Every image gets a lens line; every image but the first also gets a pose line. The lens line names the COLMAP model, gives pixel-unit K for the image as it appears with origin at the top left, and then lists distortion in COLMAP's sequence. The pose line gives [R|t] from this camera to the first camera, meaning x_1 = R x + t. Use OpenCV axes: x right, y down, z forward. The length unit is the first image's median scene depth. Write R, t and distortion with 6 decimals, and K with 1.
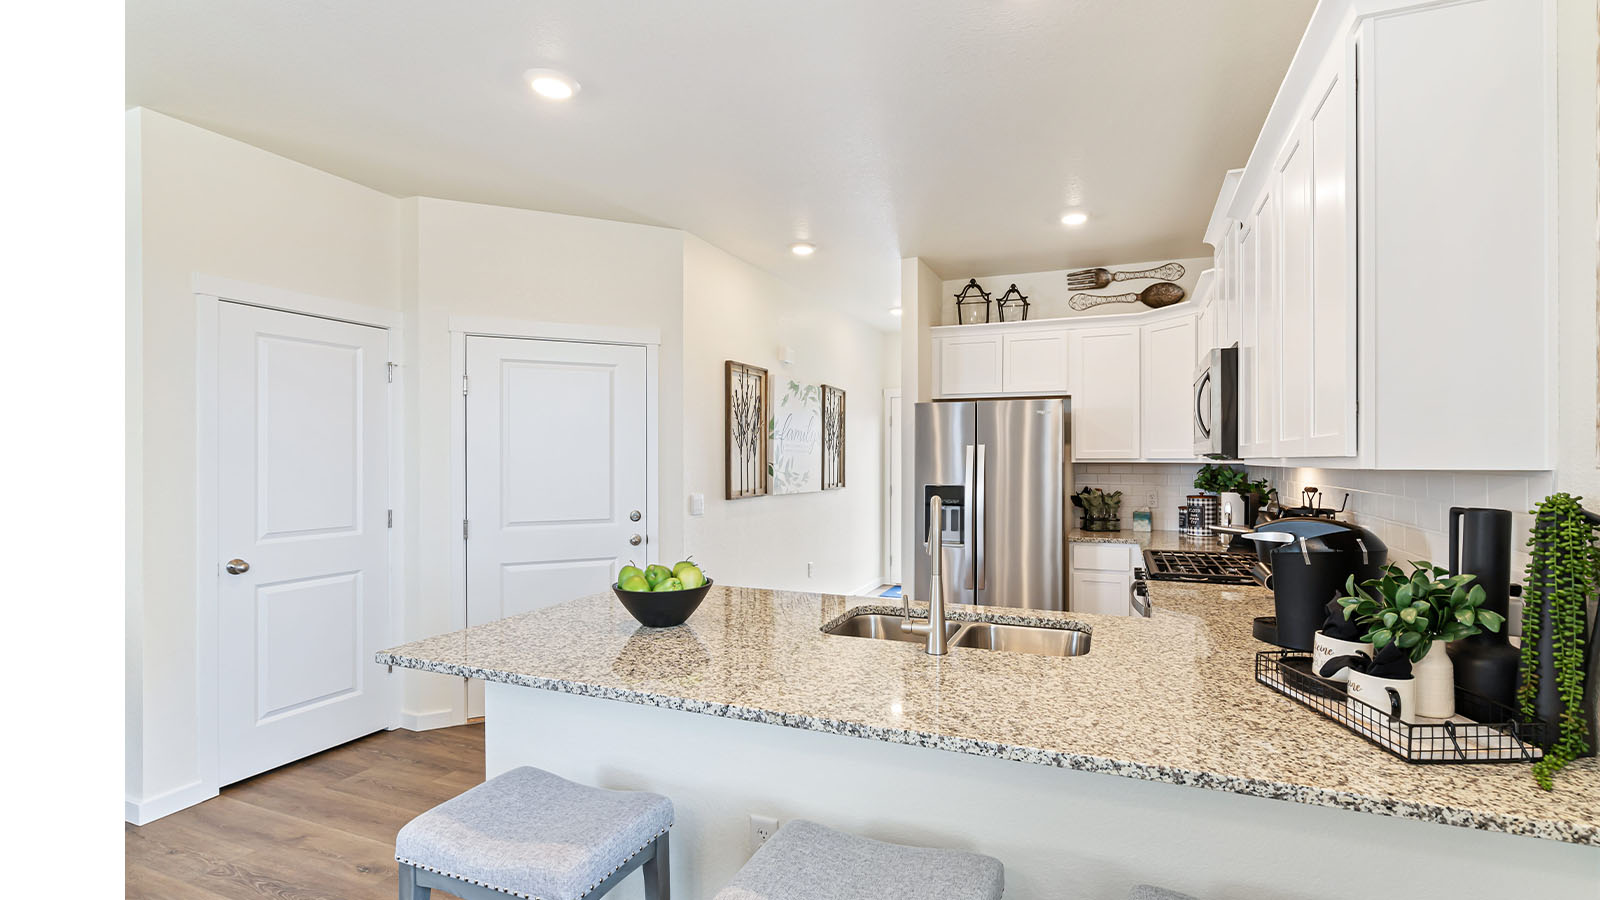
lens RADIAL K [[689.2, 0, 864.9], [0, 689.2, 457.7], [0, 0, 1]] dist [-0.001203, -0.000091]
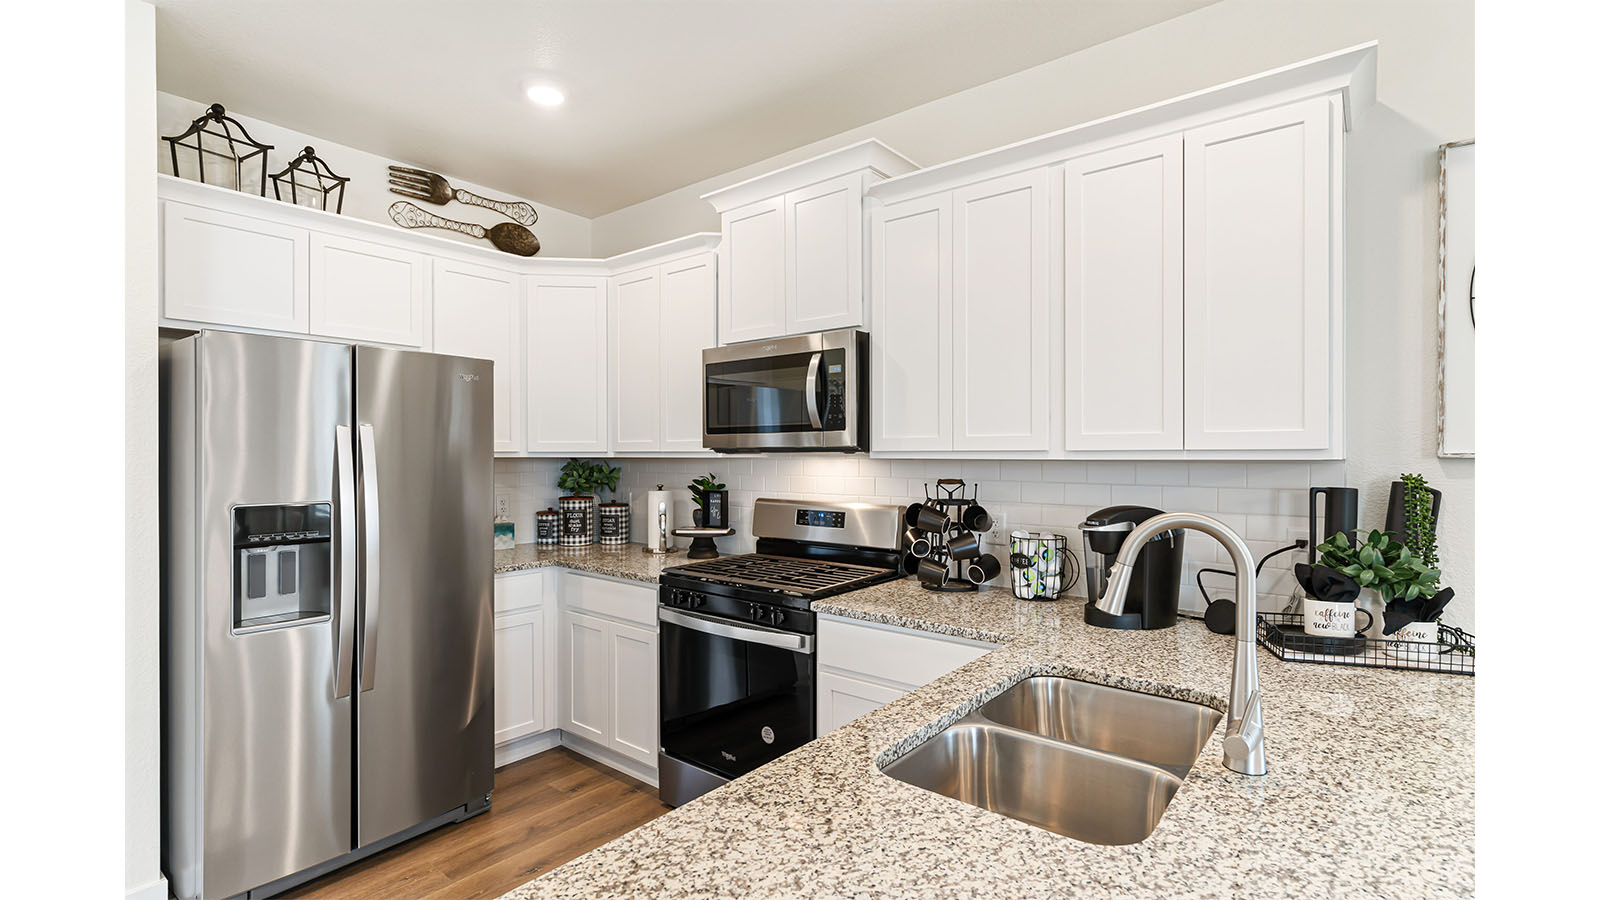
lens RADIAL K [[727.9, 0, 800.0], [0, 727.9, 450.0], [0, 0, 1]] dist [0.007360, -0.000277]
pose [[0.321609, 0.003736, 0.946865, -0.363370], [-0.001364, 0.999993, -0.003482, 0.002370], [-0.946872, -0.000172, 0.321612, 0.666161]]
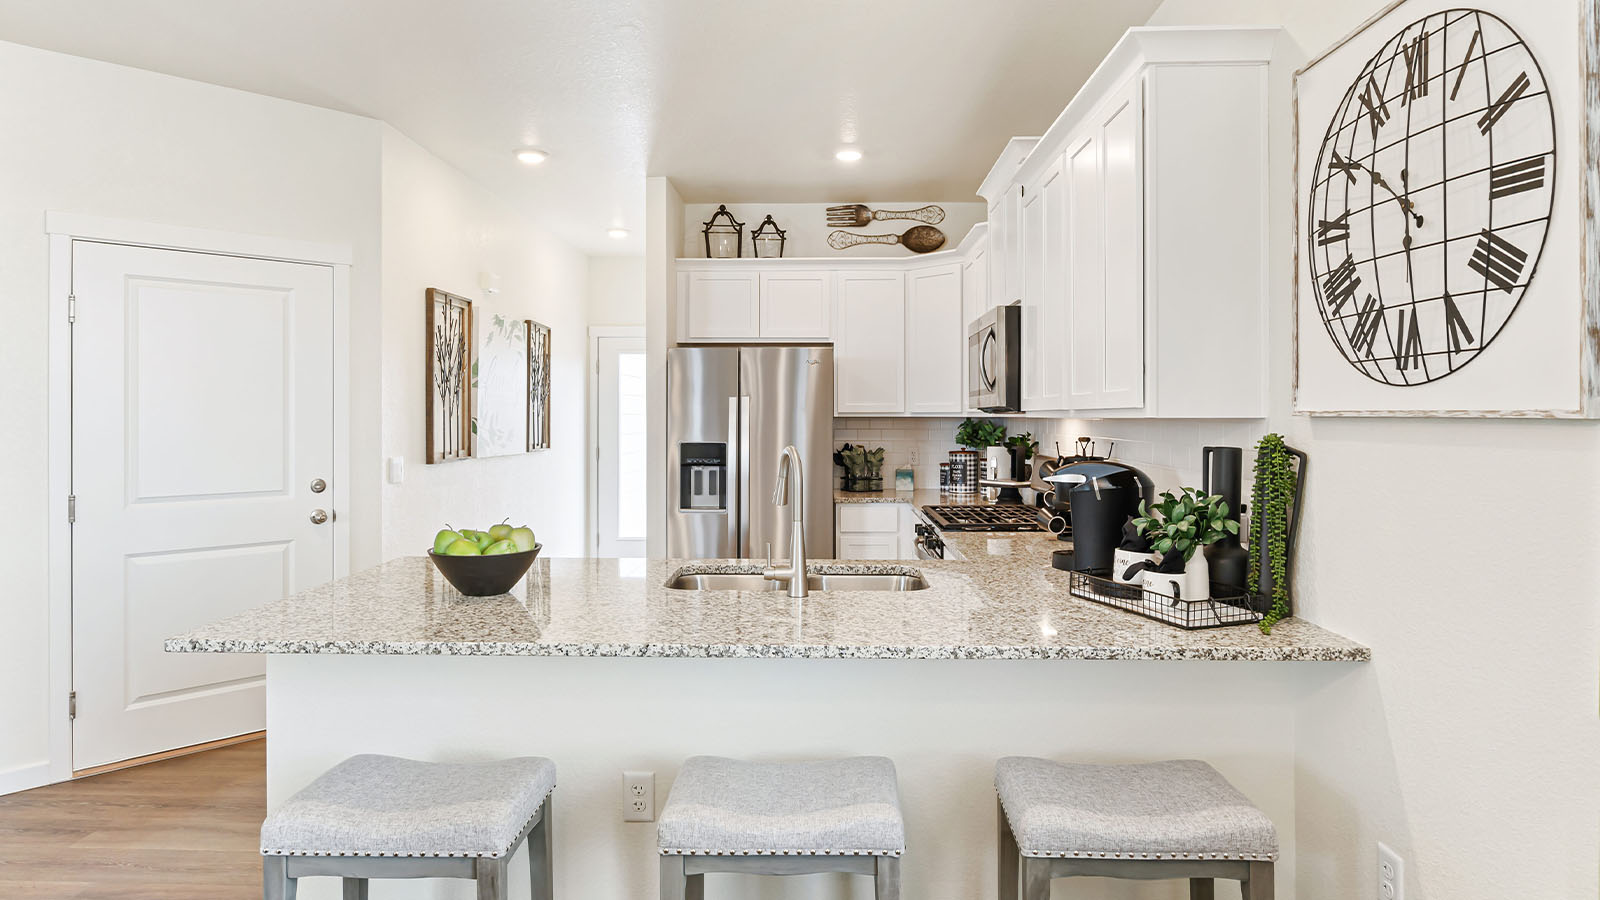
lens RADIAL K [[900.5, 0, 801.9], [0, 900.5, 408.4], [0, 0, 1]] dist [-0.001543, 0.000291]
pose [[0.945600, 0.002491, 0.325323, -0.190501], [-0.000603, 0.999982, -0.005902, 0.004391], [-0.325332, 0.005384, 0.945585, -0.164272]]
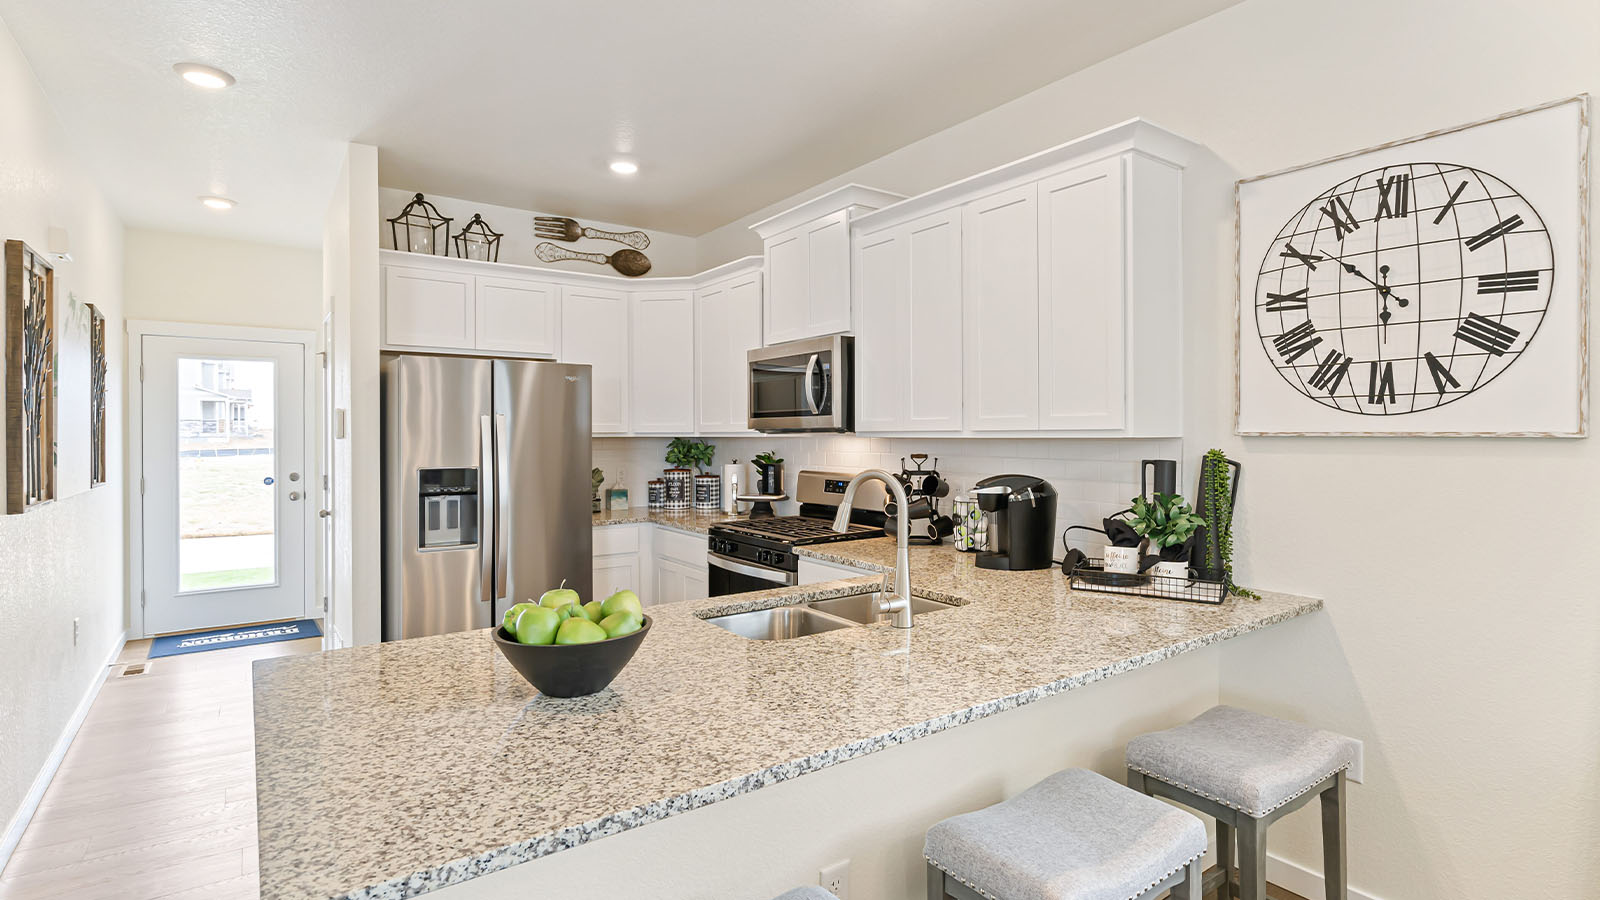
lens RADIAL K [[785.0, 0, 820.3], [0, 785.0, 431.5], [0, 0, 1]] dist [-0.001794, 0.000341]
pose [[0.547466, 0.000143, 0.836828, -0.519750], [0.001320, 0.999999, -0.001035, 0.001792], [-0.836827, 0.001671, 0.547465, 0.275060]]
